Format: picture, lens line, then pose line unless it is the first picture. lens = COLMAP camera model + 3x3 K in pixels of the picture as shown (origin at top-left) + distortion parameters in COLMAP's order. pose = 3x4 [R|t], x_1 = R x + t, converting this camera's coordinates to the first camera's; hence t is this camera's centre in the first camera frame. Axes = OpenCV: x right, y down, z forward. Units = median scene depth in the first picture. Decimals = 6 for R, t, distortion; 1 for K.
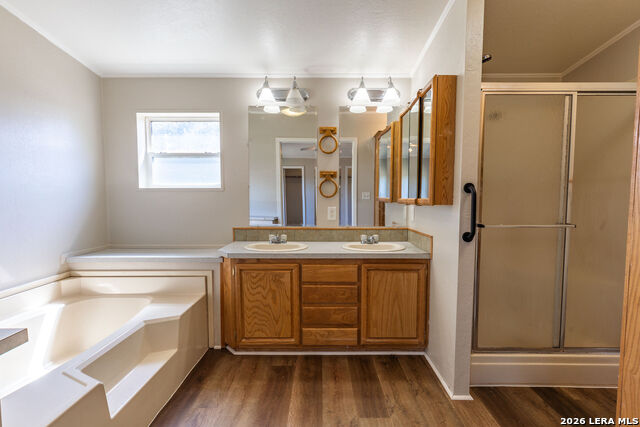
lens RADIAL K [[285.7, 0, 321.8], [0, 285.7, 213.4], [0, 0, 1]] dist [0.001762, 0.000063]
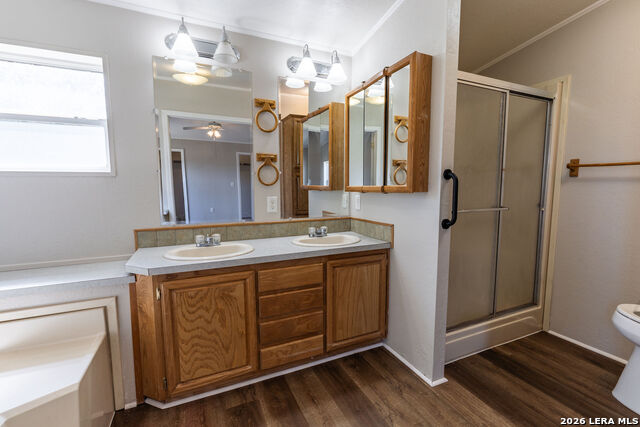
lens RADIAL K [[285.7, 0, 321.8], [0, 285.7, 213.4], [0, 0, 1]] dist [0.001762, 0.000063]
pose [[0.909227, -0.046207, 0.413729, -0.225423], [0.029999, 0.998510, 0.045590, -0.009683], [-0.415219, -0.029040, 0.909258, 0.213701]]
